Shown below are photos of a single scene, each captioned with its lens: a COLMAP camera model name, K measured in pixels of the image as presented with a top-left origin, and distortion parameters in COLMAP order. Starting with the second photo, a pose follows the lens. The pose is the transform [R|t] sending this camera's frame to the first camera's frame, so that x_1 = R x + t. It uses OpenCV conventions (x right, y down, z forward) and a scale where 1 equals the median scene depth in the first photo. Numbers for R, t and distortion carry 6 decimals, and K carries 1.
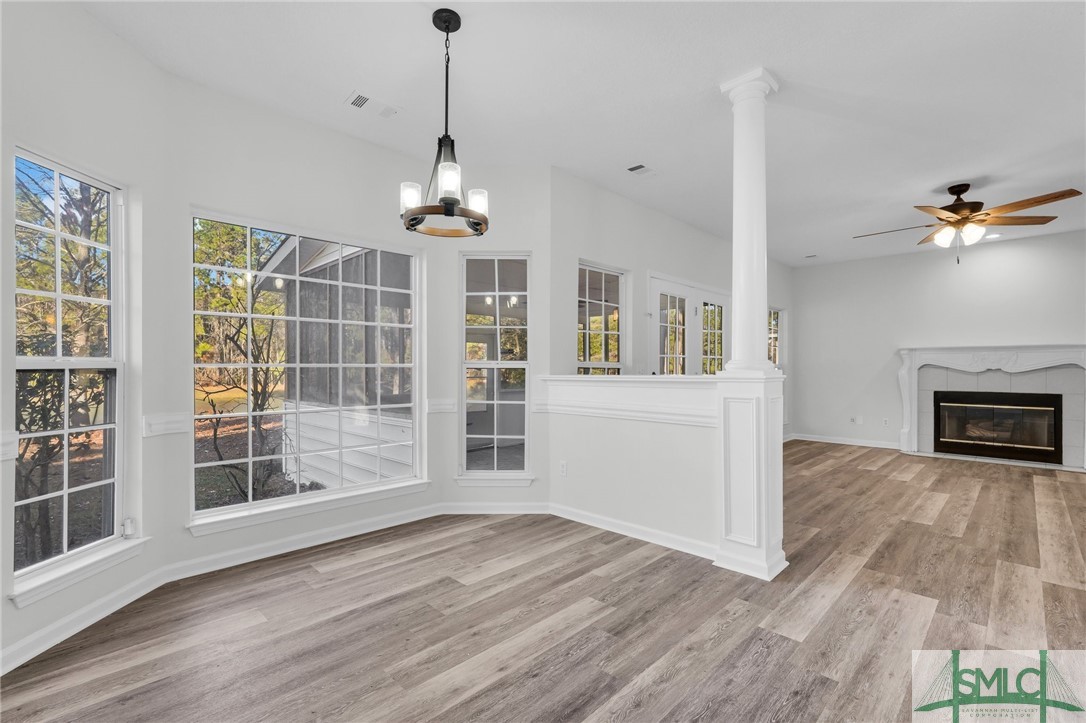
lens RADIAL K [[486.0, 0, 543.0], [0, 486.0, 370.5], [0, 0, 1]] dist [-0.002841, 0.002154]
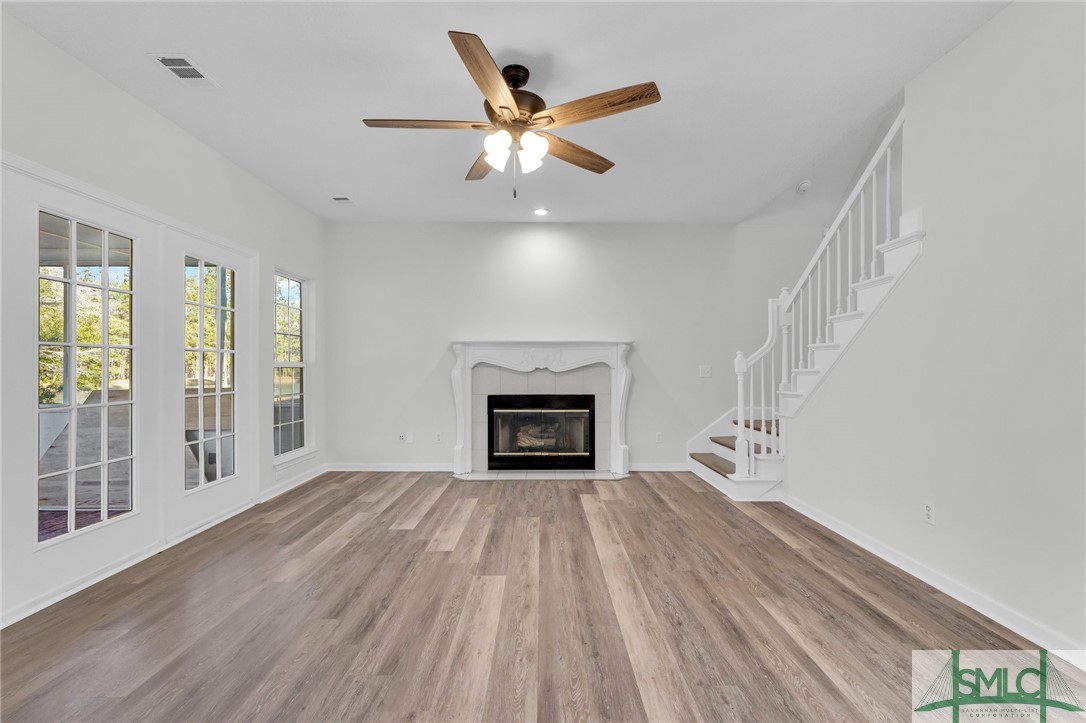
lens RADIAL K [[486.0, 0, 542.6], [0, 486.0, 364.2], [0, 0, 1]] dist [-0.002841, 0.002154]
pose [[0.707967, 0.003700, 0.706236, 0.310457], [0.003870, 0.999951, -0.009118, -0.002069], [-0.706235, 0.009189, 0.707918, 0.376725]]
